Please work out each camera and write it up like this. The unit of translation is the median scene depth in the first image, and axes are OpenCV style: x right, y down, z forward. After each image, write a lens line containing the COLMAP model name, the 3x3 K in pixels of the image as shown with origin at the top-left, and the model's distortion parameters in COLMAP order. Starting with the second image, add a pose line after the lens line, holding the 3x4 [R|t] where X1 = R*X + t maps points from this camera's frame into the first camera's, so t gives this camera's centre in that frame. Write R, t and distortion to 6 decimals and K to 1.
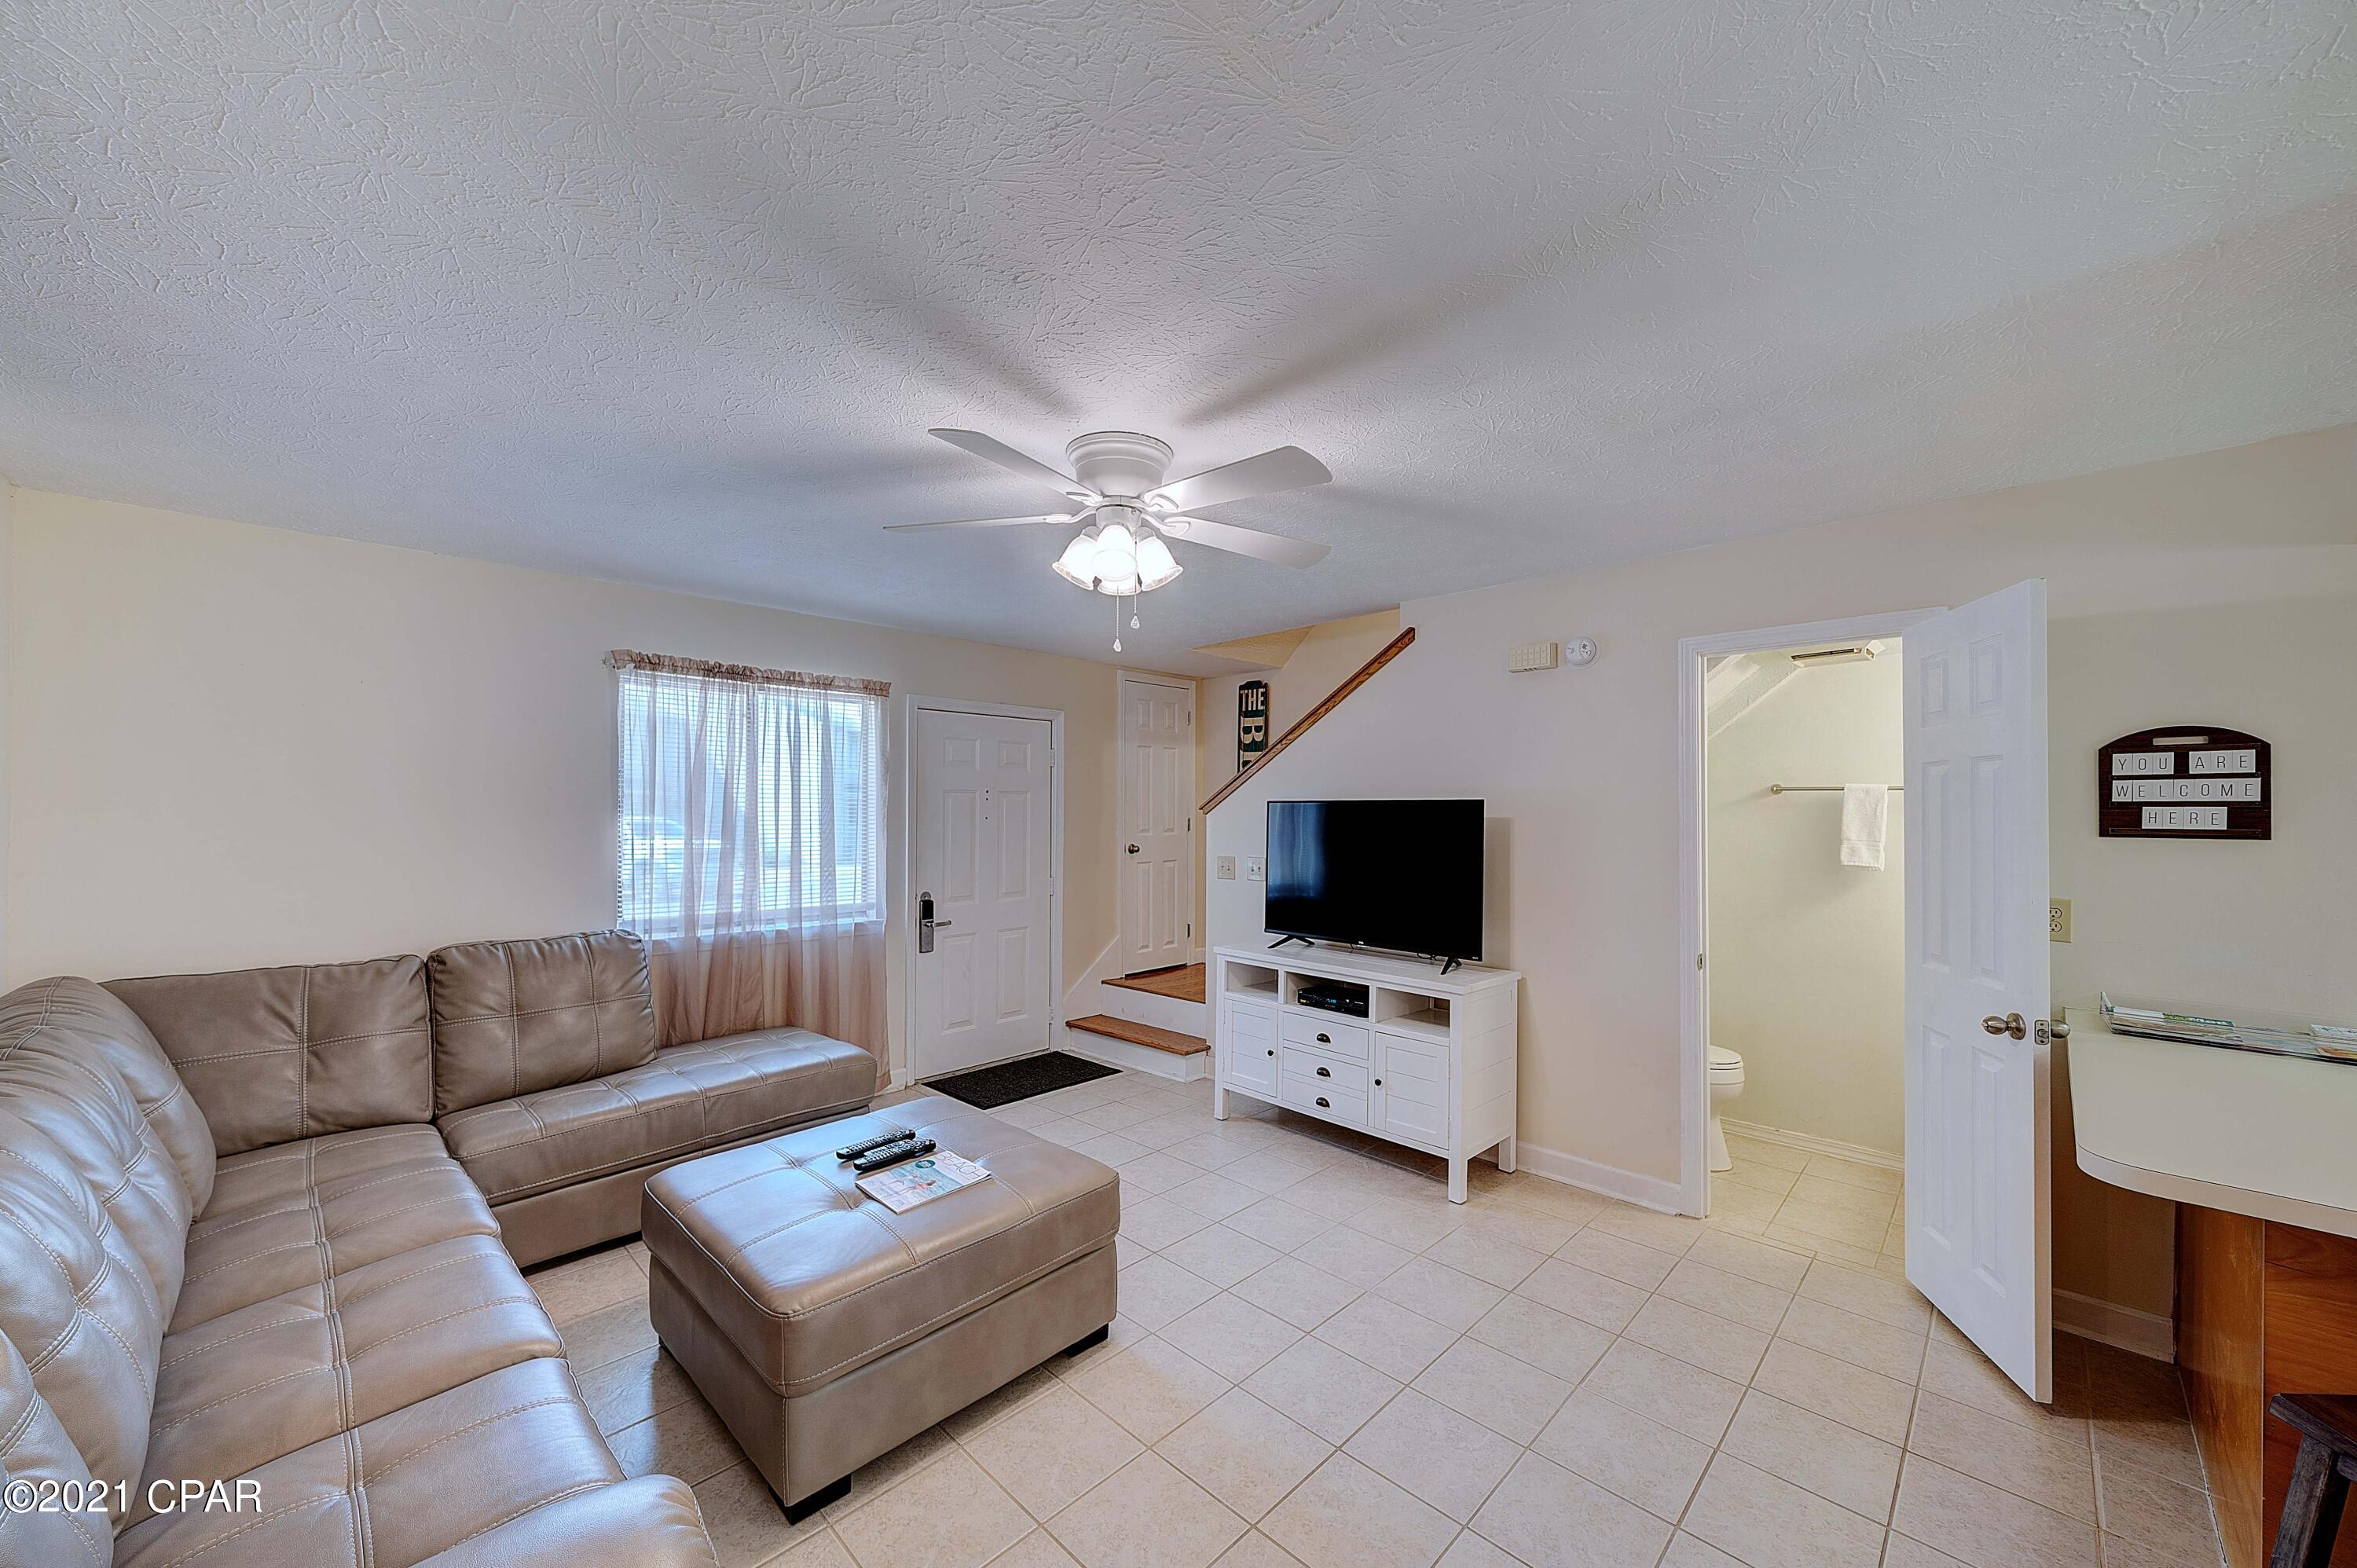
lens RADIAL K [[879.4, 0, 1164.9], [0, 879.4, 803.8], [0, 0, 1]] dist [0.001654, -0.000023]
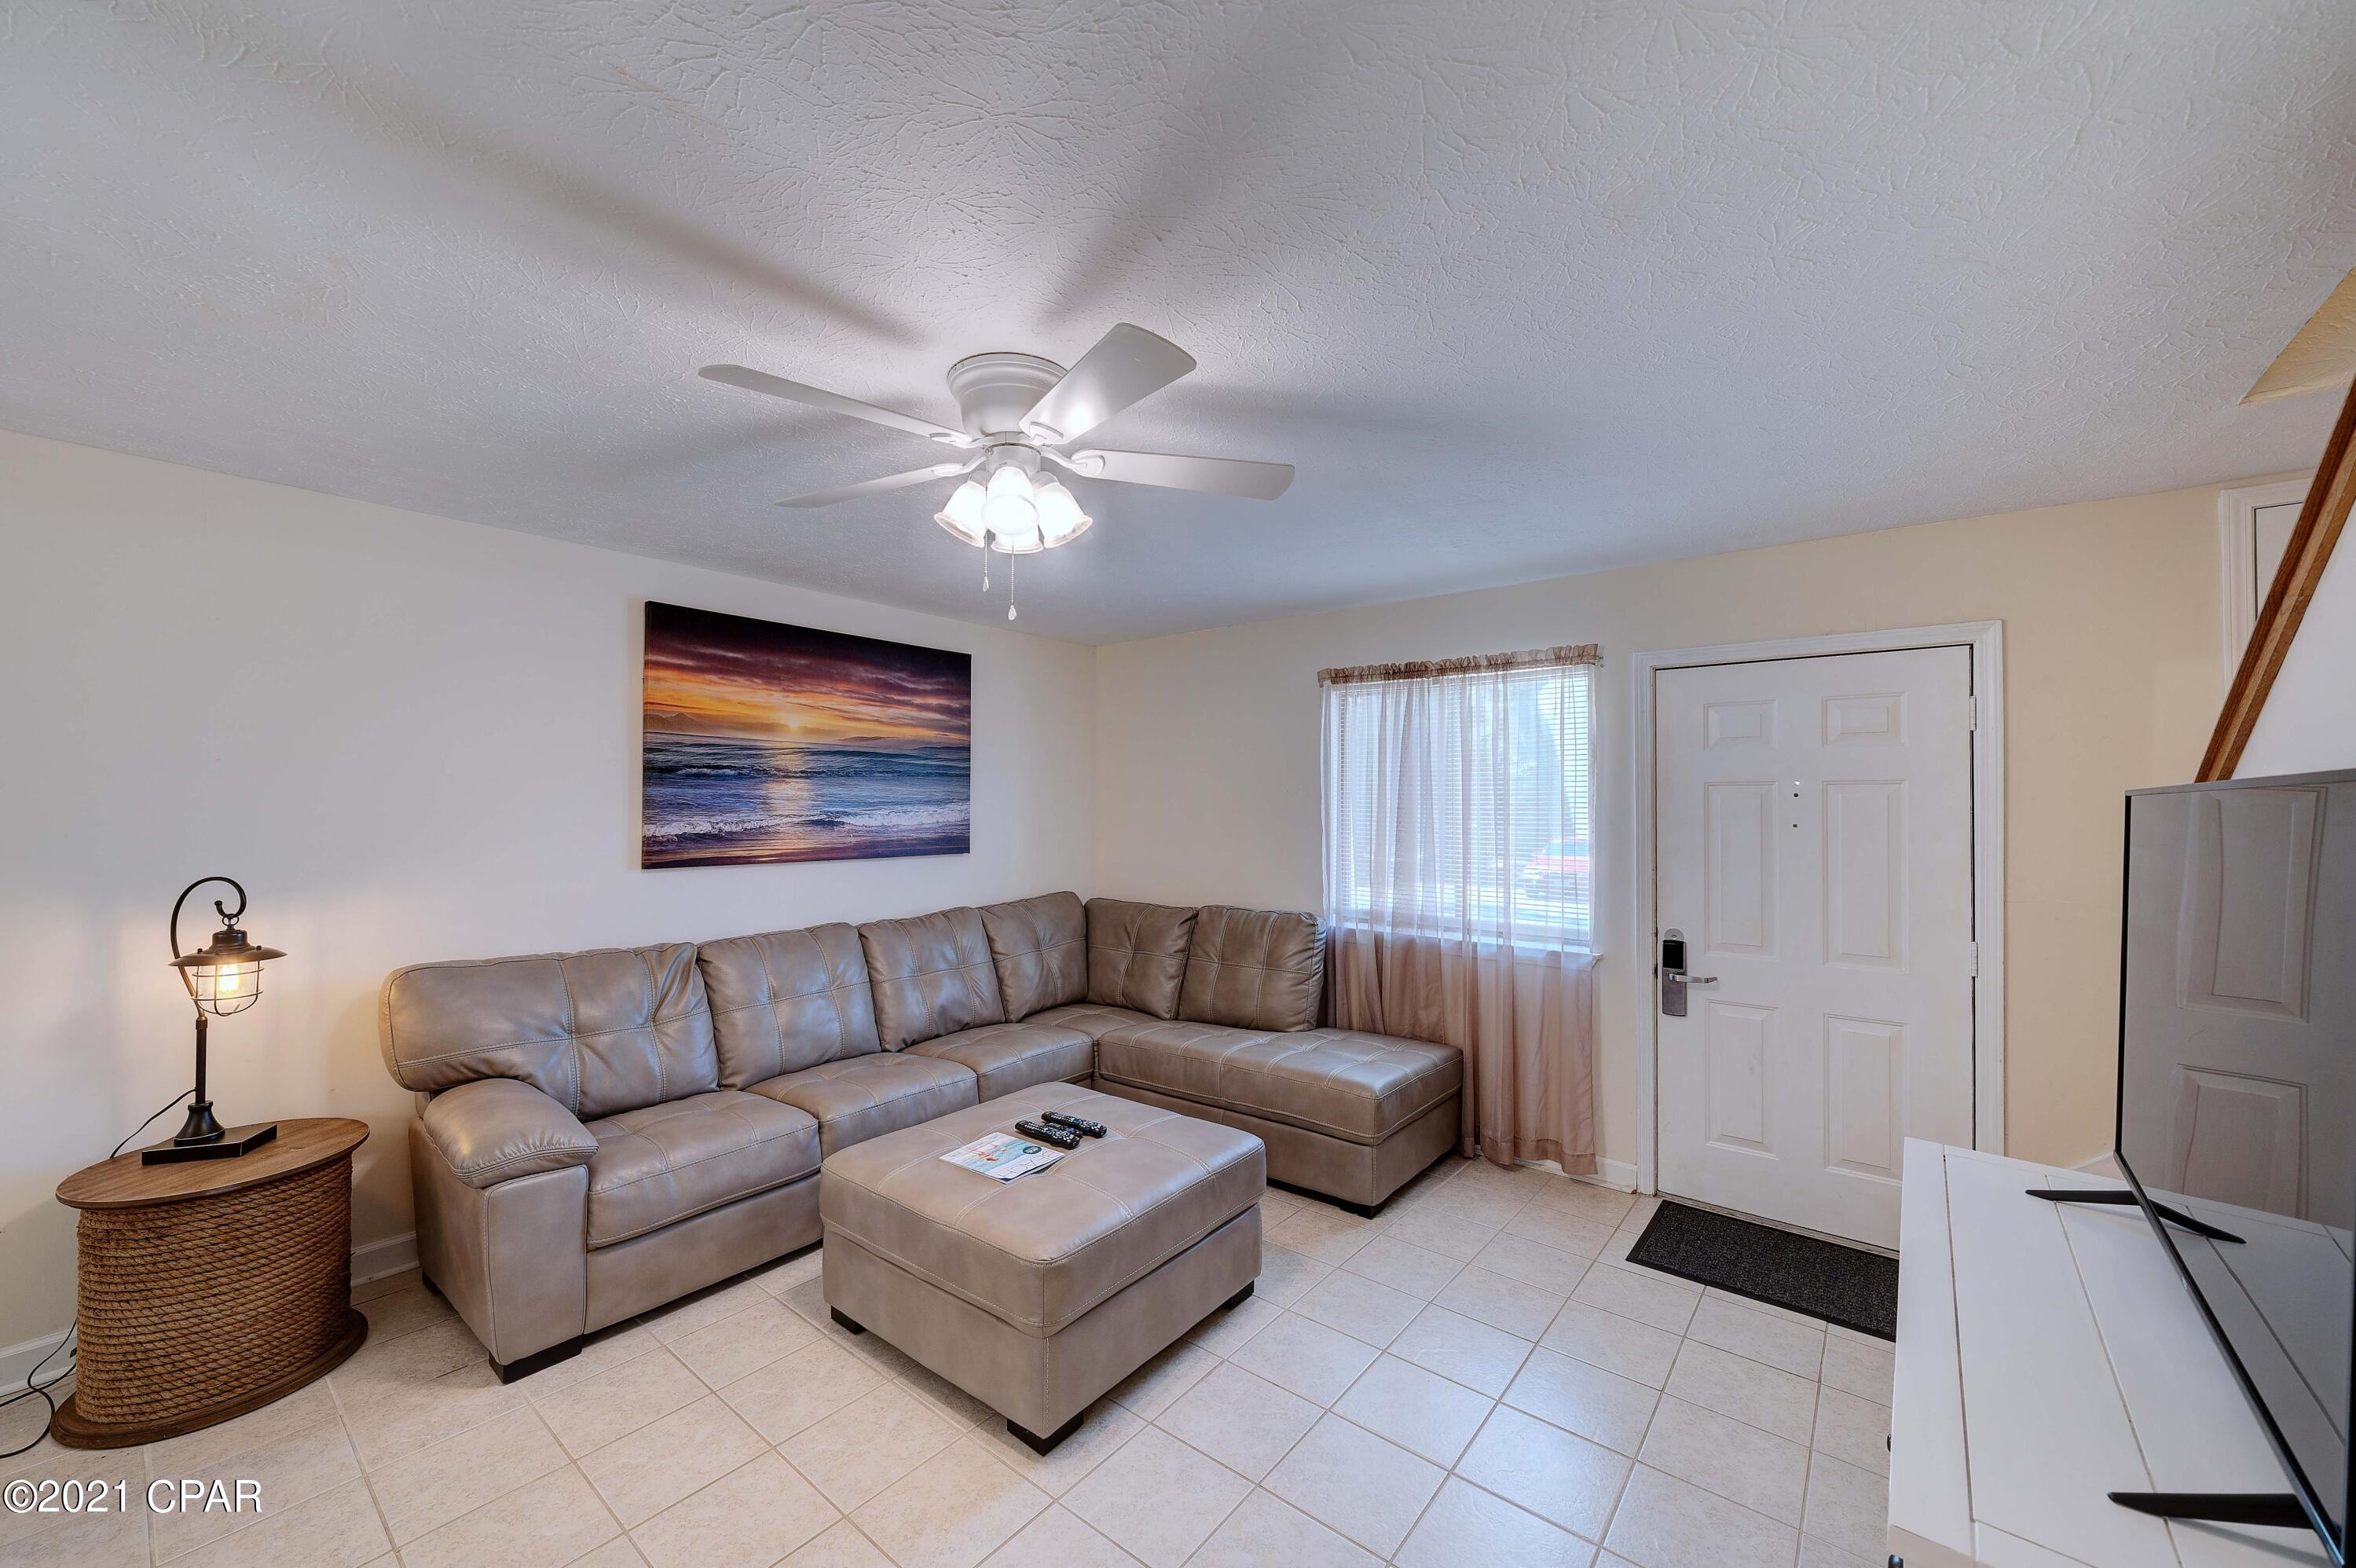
lens RADIAL K [[885.6, 0, 1164.6], [0, 885.6, 794.5], [0, 0, 1]] dist [0.001029, 0.000112]
pose [[0.095226, -0.013571, -0.995363, 0.489968], [0.000340, 0.999907, -0.013601, 0.003134], [0.995456, 0.000956, 0.095222, 0.657973]]
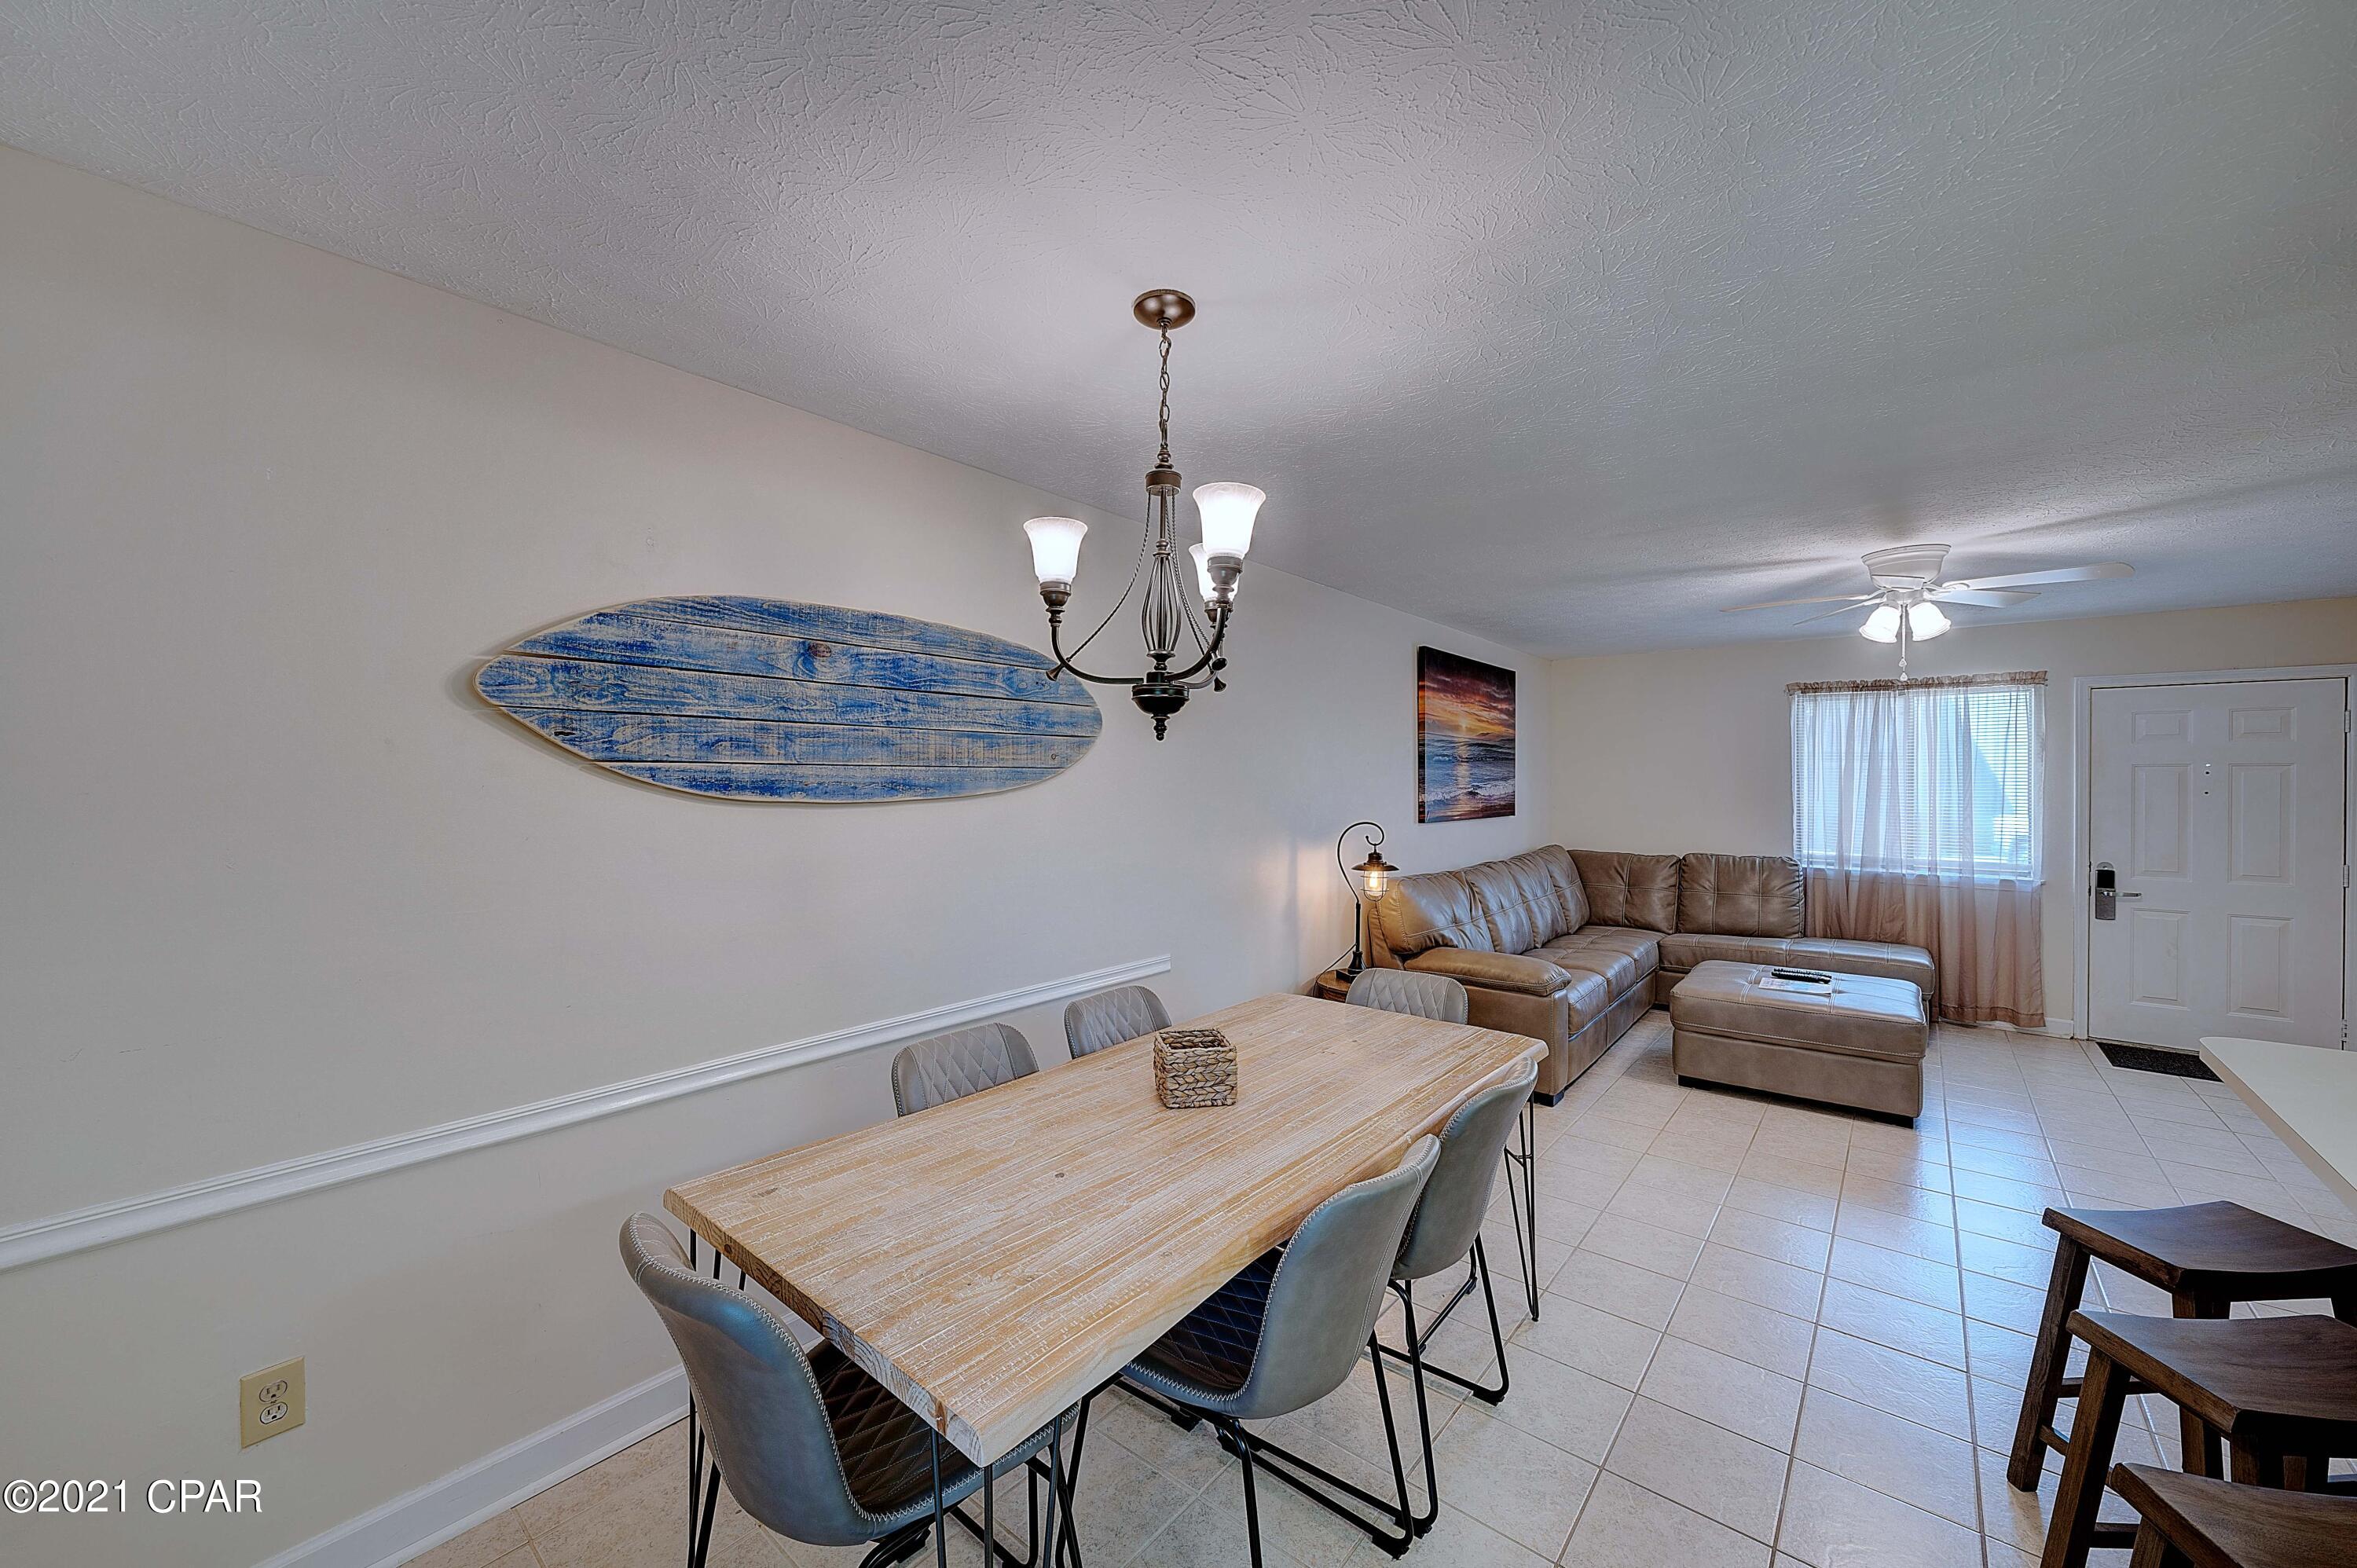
lens RADIAL K [[888.6, 0, 1164.0], [0, 888.6, 785.3], [0, 0, 1]] dist [-0.002604, -0.000292]
pose [[0.075401, 0.003353, -0.997148, 0.868958], [0.002462, 0.999991, 0.003548, 0.001895], [0.997150, -0.002722, 0.075392, -0.250251]]
